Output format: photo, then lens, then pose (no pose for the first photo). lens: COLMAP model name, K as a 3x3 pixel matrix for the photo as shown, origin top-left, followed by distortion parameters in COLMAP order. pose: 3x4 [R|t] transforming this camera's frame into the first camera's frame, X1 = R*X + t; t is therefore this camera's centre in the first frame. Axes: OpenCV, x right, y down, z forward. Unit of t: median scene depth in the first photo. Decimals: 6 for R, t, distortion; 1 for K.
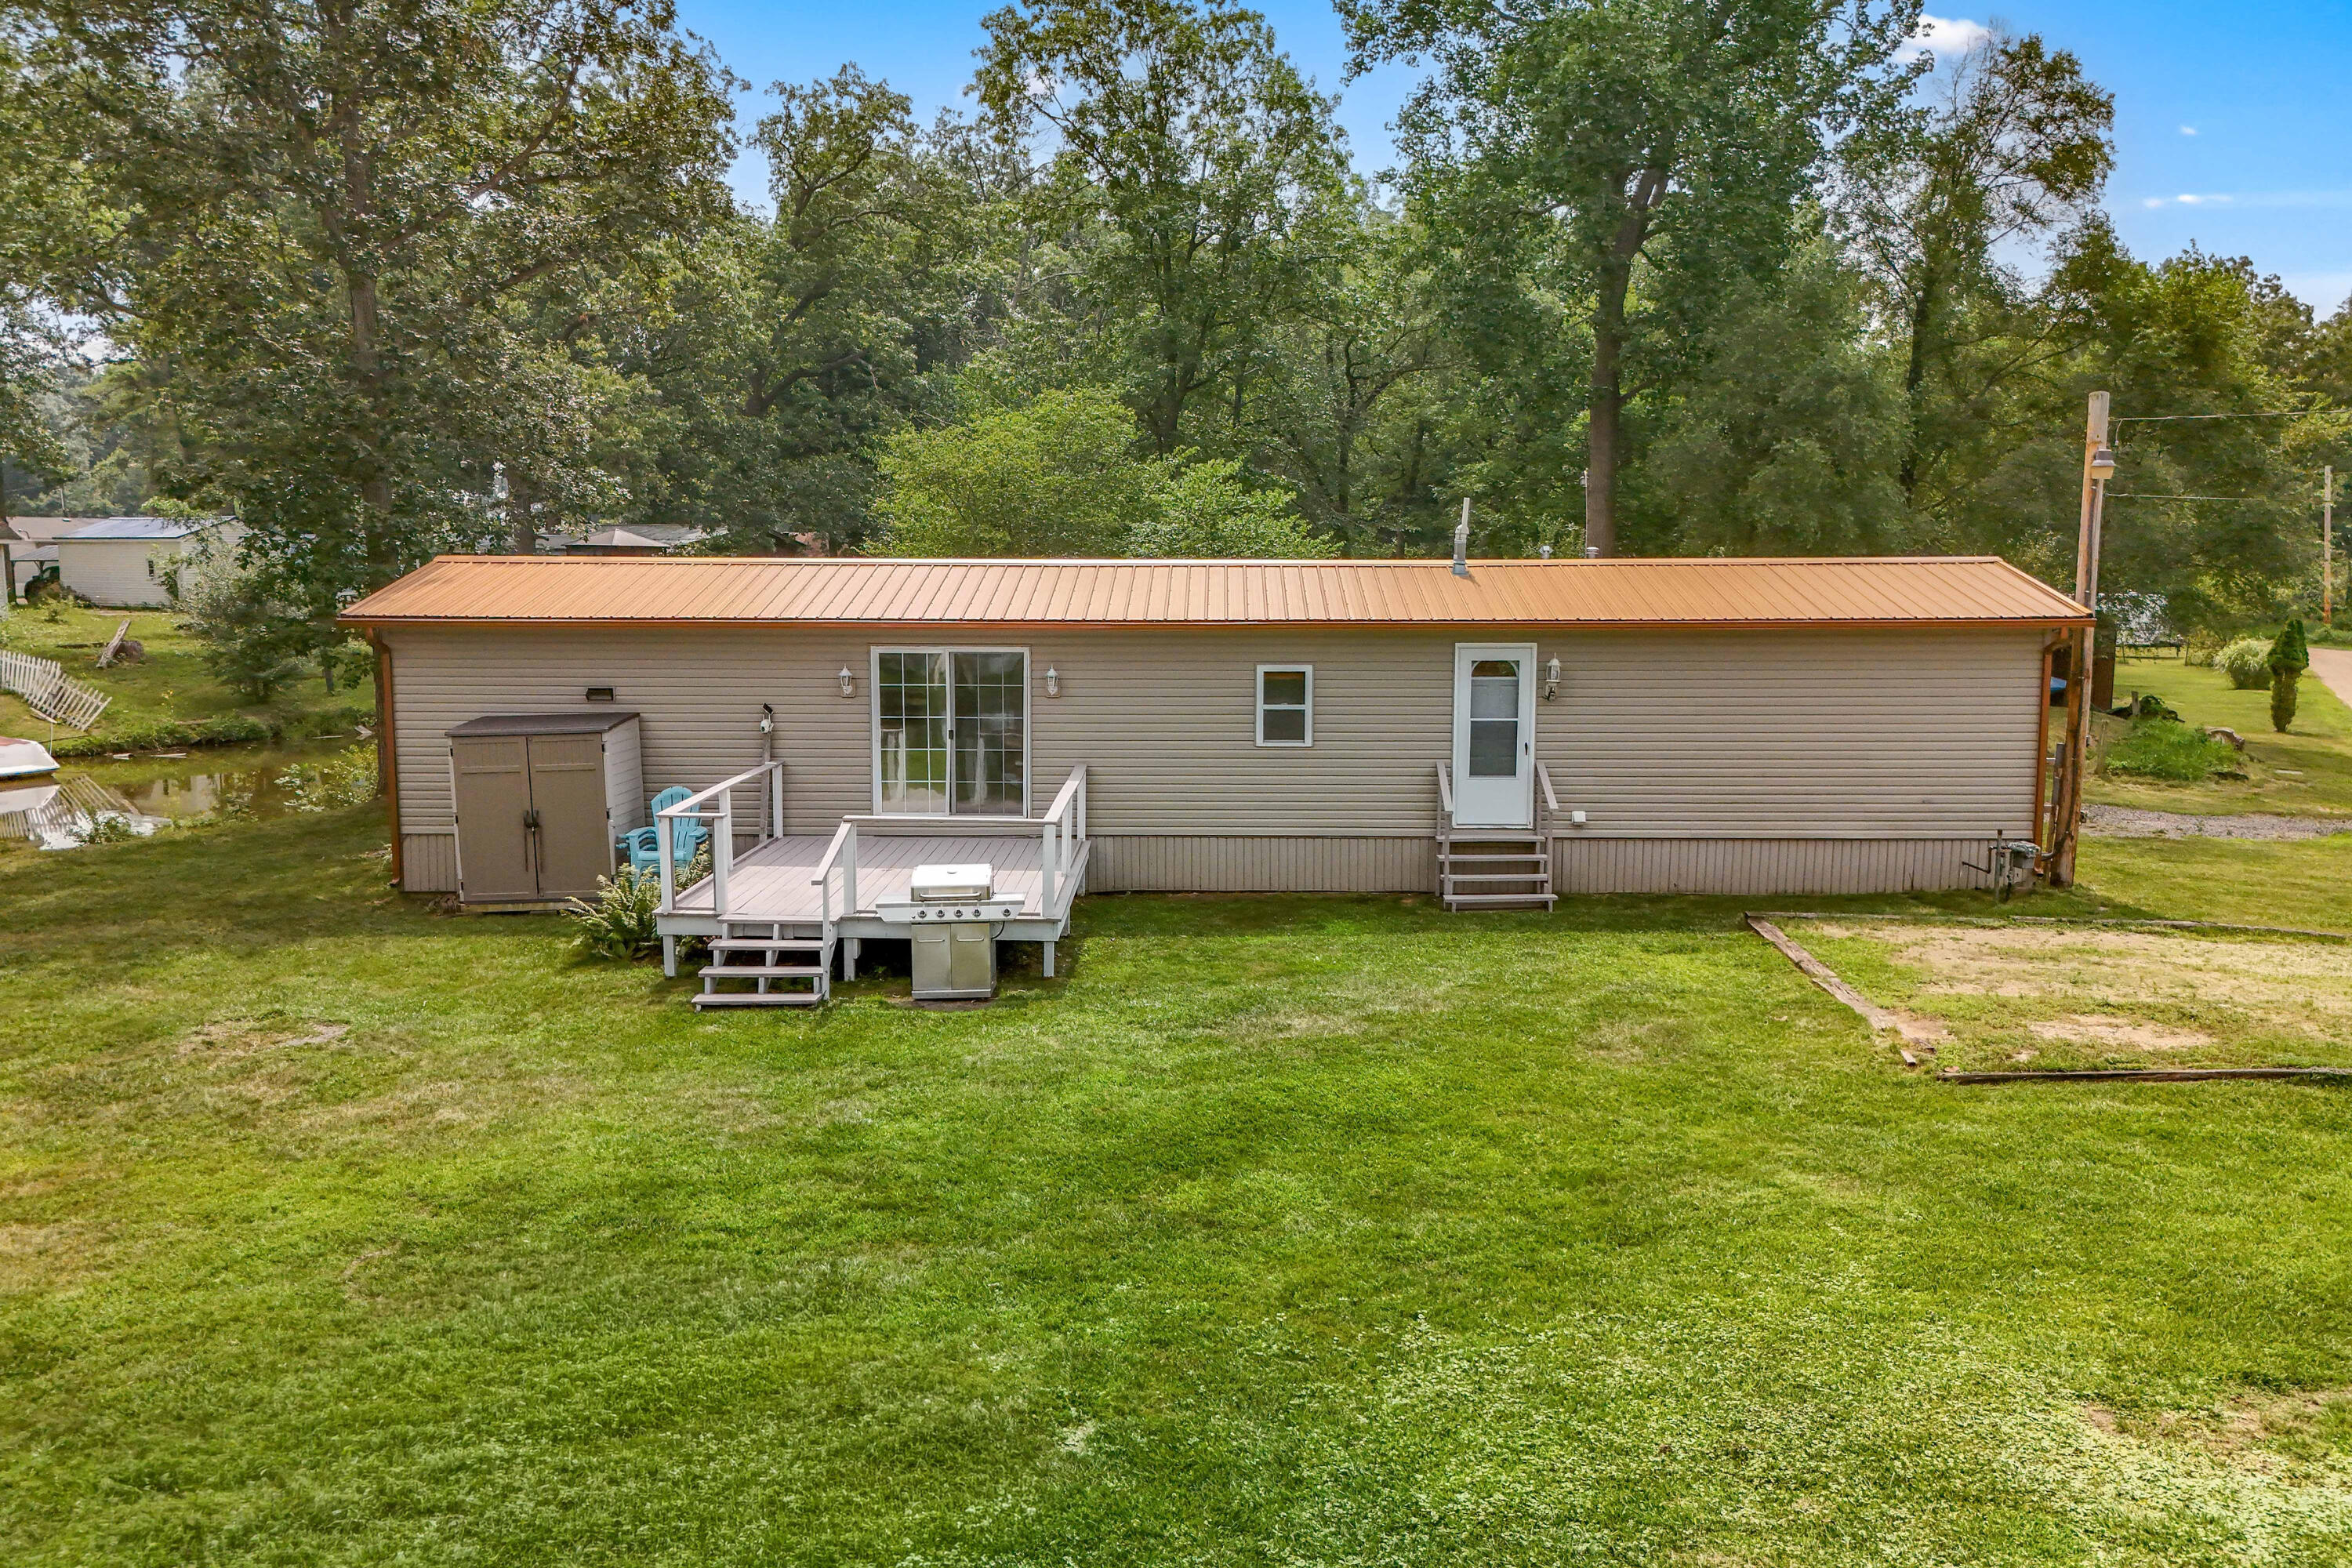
lens RADIAL K [[1652.6, 0, 1175.8], [0, 1652.6, 820.1], [0, 0, 1]] dist [0.122005, -0.168664]
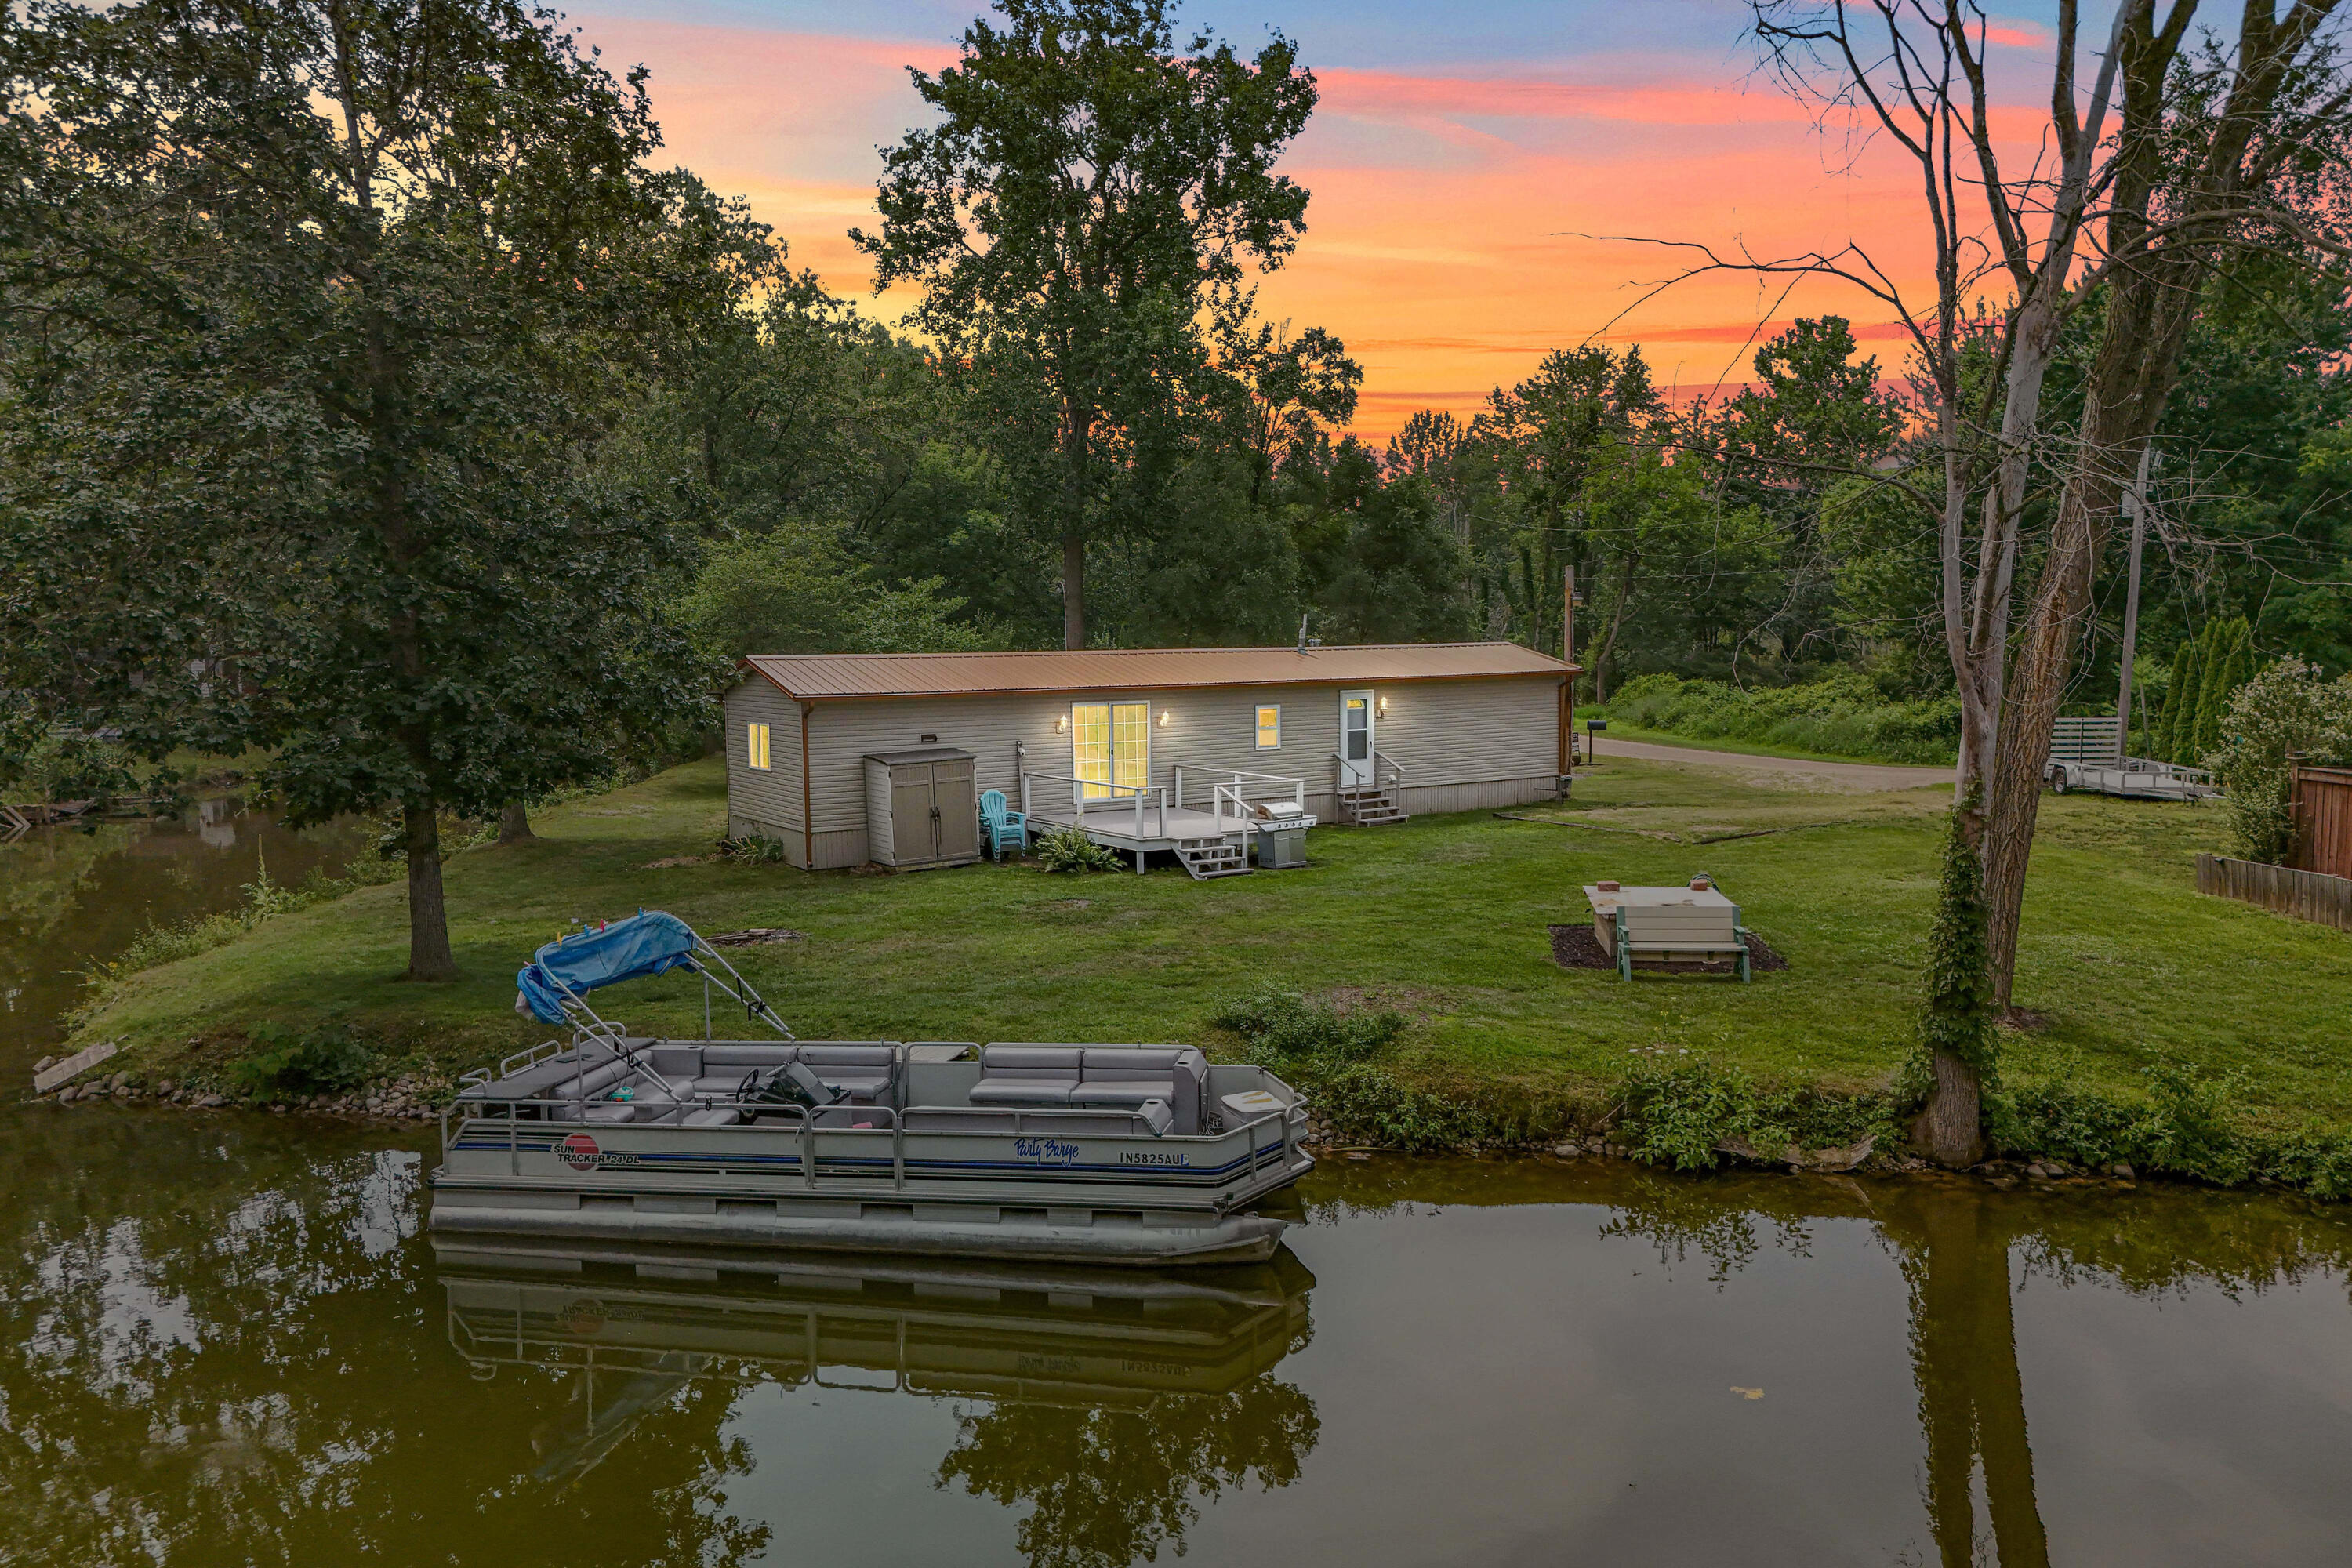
lens RADIAL K [[1652.6, 0, 1175.8], [0, 1652.6, 820.1], [0, 0, 1]] dist [0.122005, -0.168664]
pose [[0.830703, -0.074004, 0.551776, -1.041071], [0.101318, 0.994670, -0.019131, 0.059666], [-0.547419, 0.071797, 0.833773, -0.472281]]
